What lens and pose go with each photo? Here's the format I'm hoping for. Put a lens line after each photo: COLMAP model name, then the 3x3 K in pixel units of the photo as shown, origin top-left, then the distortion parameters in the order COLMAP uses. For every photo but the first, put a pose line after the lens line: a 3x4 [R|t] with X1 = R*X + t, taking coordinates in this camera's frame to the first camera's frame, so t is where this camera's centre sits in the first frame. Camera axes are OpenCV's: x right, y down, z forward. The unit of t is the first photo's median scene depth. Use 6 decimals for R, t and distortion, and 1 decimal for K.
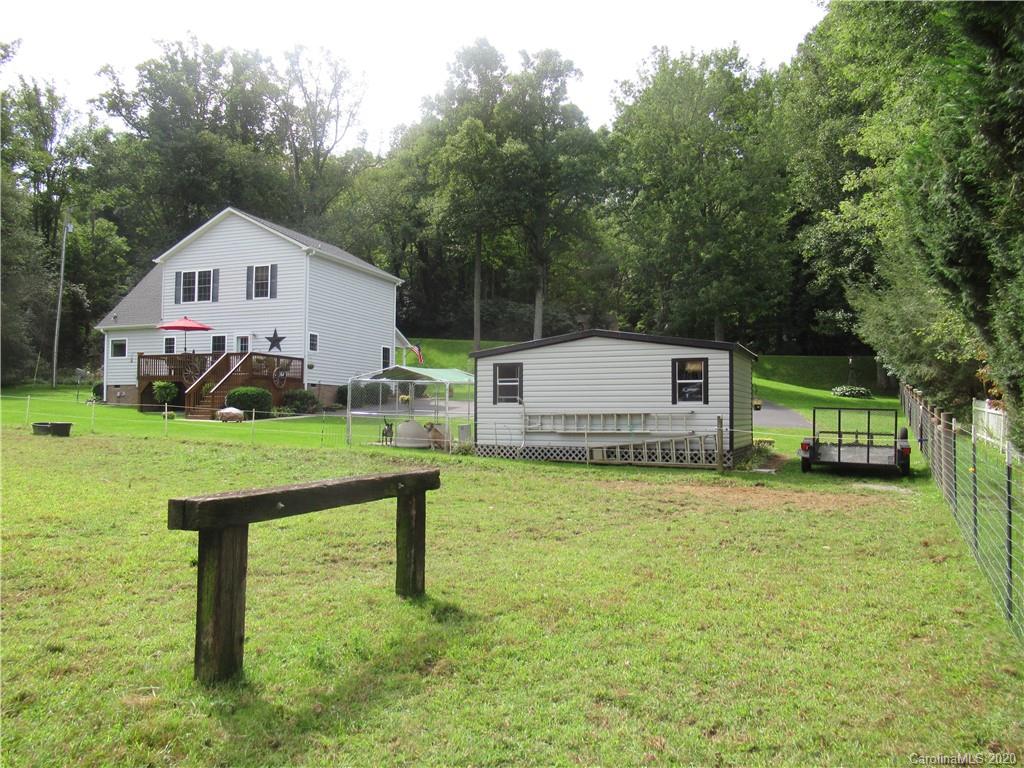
lens RADIAL K [[758.3, 0, 512.0], [0, 758.3, 384.0], [0, 0, 1]] dist [-0.007727, -0.003986]
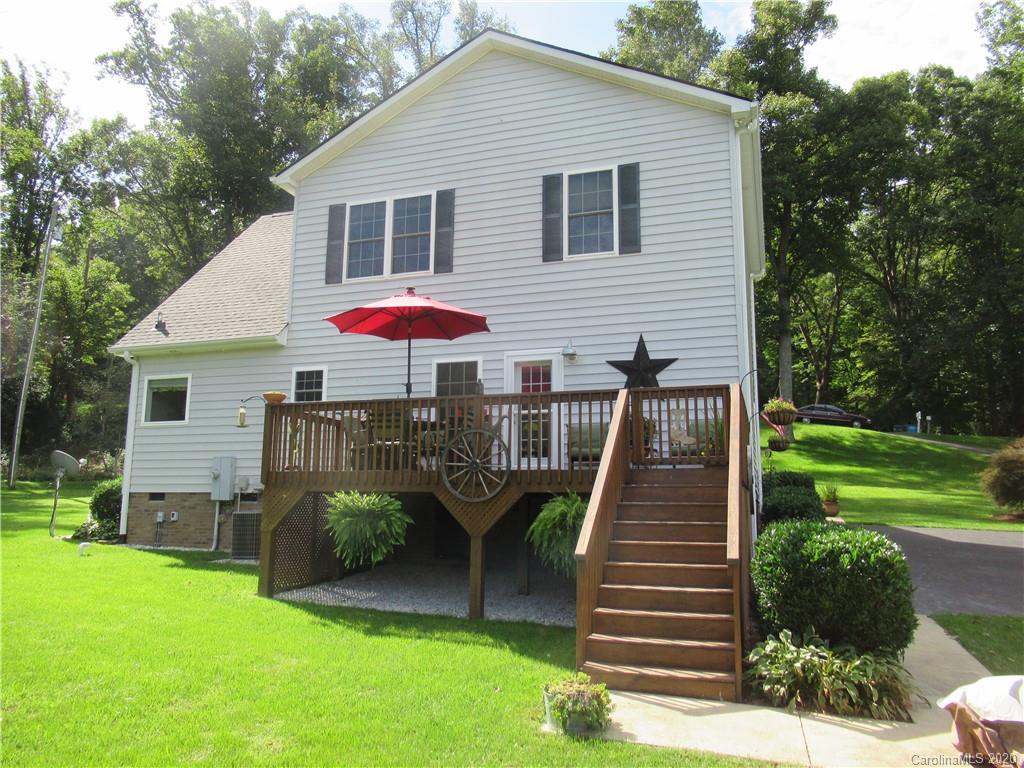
lens RADIAL K [[758.3, 0, 512.0], [0, 758.3, 384.0], [0, 0, 1]] dist [-0.007727, -0.003986]
pose [[0.999688, 0.004387, 0.024597, -0.317001], [-0.001430, 0.992895, -0.118983, -0.007692], [-0.024945, 0.118910, 0.992592, 0.544947]]
